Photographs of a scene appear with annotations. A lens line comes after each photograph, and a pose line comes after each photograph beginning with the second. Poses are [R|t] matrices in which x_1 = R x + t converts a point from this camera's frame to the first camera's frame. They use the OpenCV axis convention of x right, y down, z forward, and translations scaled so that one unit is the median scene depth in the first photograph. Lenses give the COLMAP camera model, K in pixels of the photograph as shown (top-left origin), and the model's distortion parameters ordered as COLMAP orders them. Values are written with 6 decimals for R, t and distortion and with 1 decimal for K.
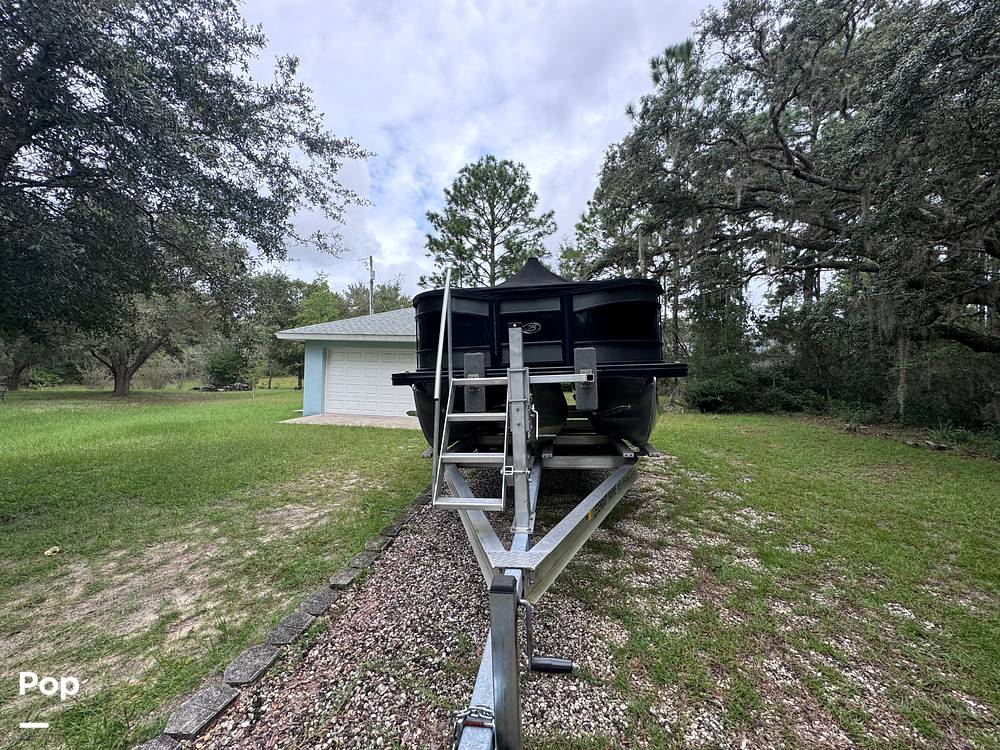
lens RADIAL K [[400.5, 0, 495.4], [0, 400.5, 377.1], [0, 0, 1]] dist [-0.002488, 0.000381]
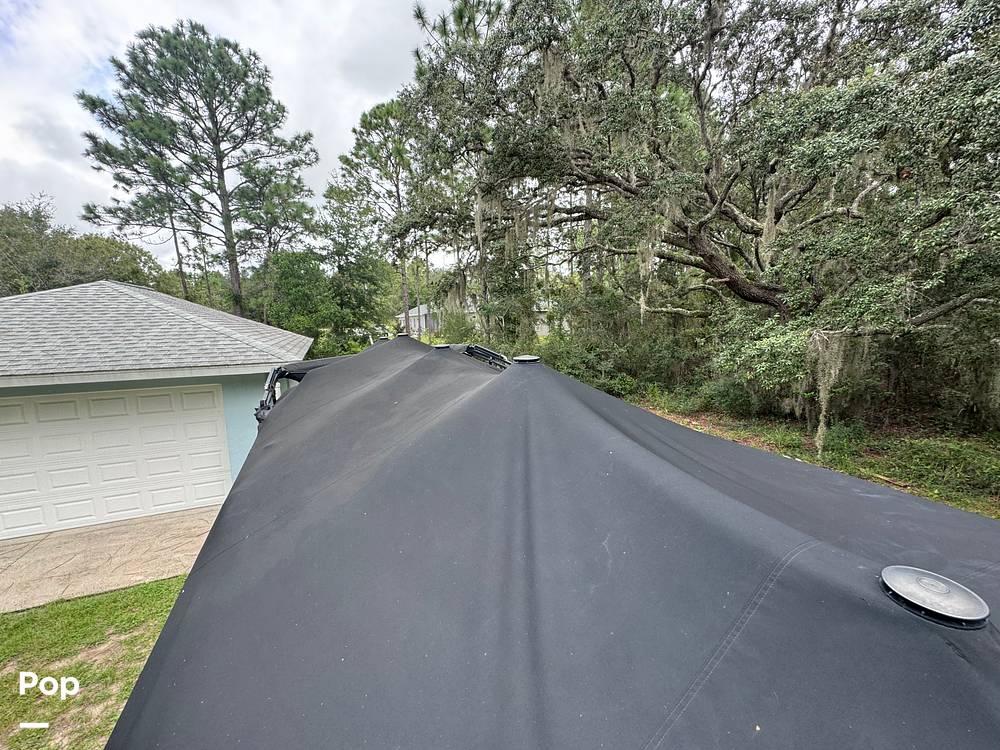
lens RADIAL K [[400.5, 0, 498.4], [0, 400.5, 374.0], [0, 0, 1]] dist [-0.002488, 0.000381]
pose [[0.839166, -0.117098, 0.531121, -0.012513], [0.048776, 0.988816, 0.140941, -0.052158], [-0.541684, -0.092367, 0.835492, 0.128808]]
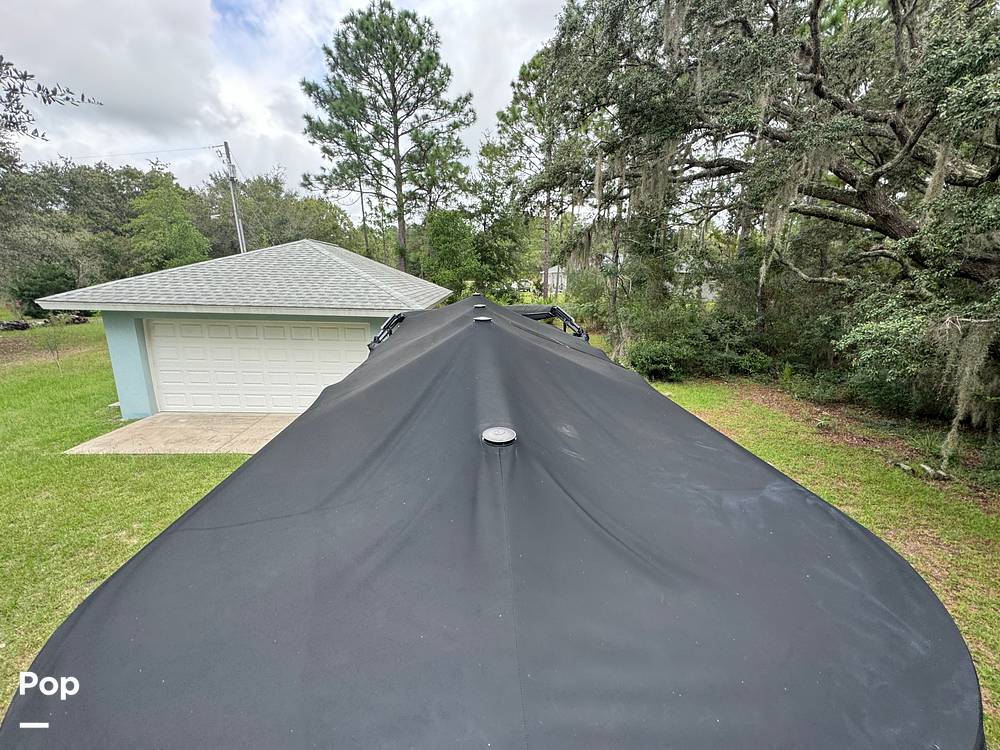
lens RADIAL K [[400.5, 0, 497.8], [0, 400.5, 375.3], [0, 0, 1]] dist [-0.002488, 0.000381]
pose [[0.978065, -0.054959, 0.200916, 0.004889], [0.005987, 0.971583, 0.236625, -0.054265], [-0.208212, -0.230232, 0.950601, 0.095281]]
